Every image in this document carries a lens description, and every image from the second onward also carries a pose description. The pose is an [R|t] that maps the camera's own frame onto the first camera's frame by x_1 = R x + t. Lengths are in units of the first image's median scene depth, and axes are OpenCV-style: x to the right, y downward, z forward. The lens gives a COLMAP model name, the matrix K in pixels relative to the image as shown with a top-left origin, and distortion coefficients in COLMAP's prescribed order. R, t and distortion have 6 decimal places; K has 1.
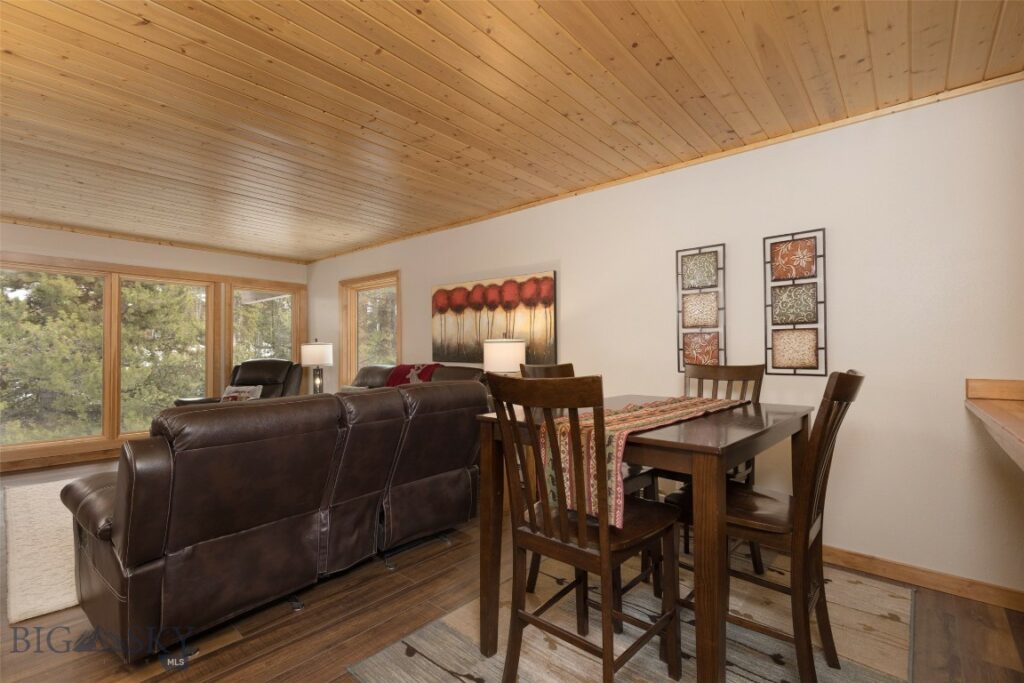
lens RADIAL K [[466.9, 0, 512.0], [0, 466.9, 341.5], [0, 0, 1]] dist [0.003207, 0.000363]
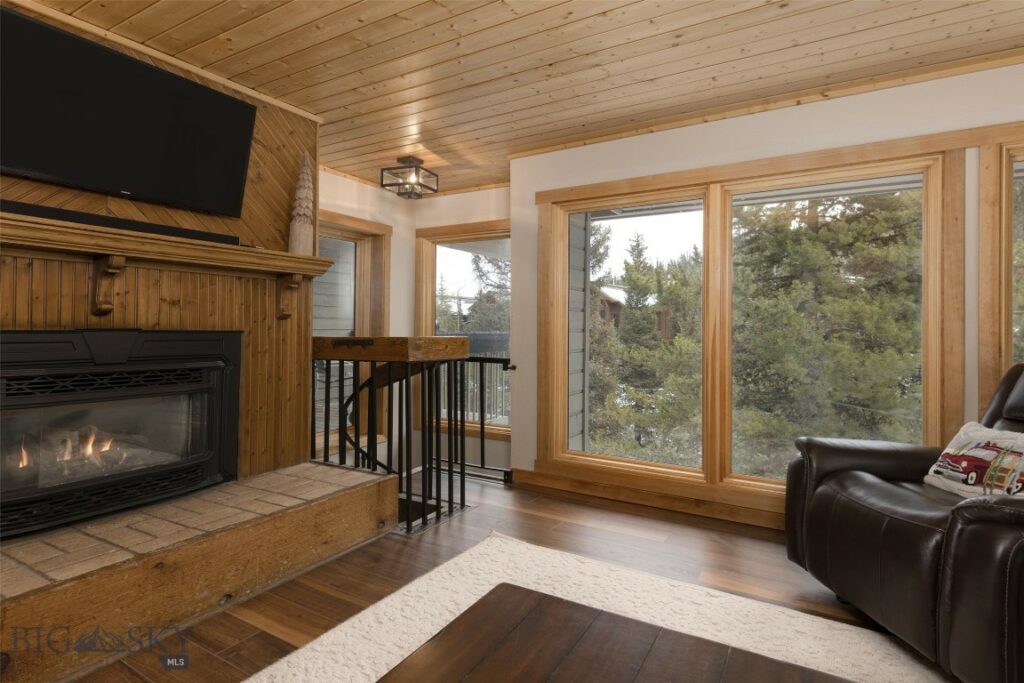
lens RADIAL K [[472.6, 0, 510.4], [0, 472.6, 330.2], [0, 0, 1]] dist [-0.000163, -0.000505]
pose [[0.110669, -0.001893, -0.993856, -0.345627], [0.017612, 0.999845, 0.000057, 0.022485], [0.993701, -0.017510, 0.110685, 0.736546]]
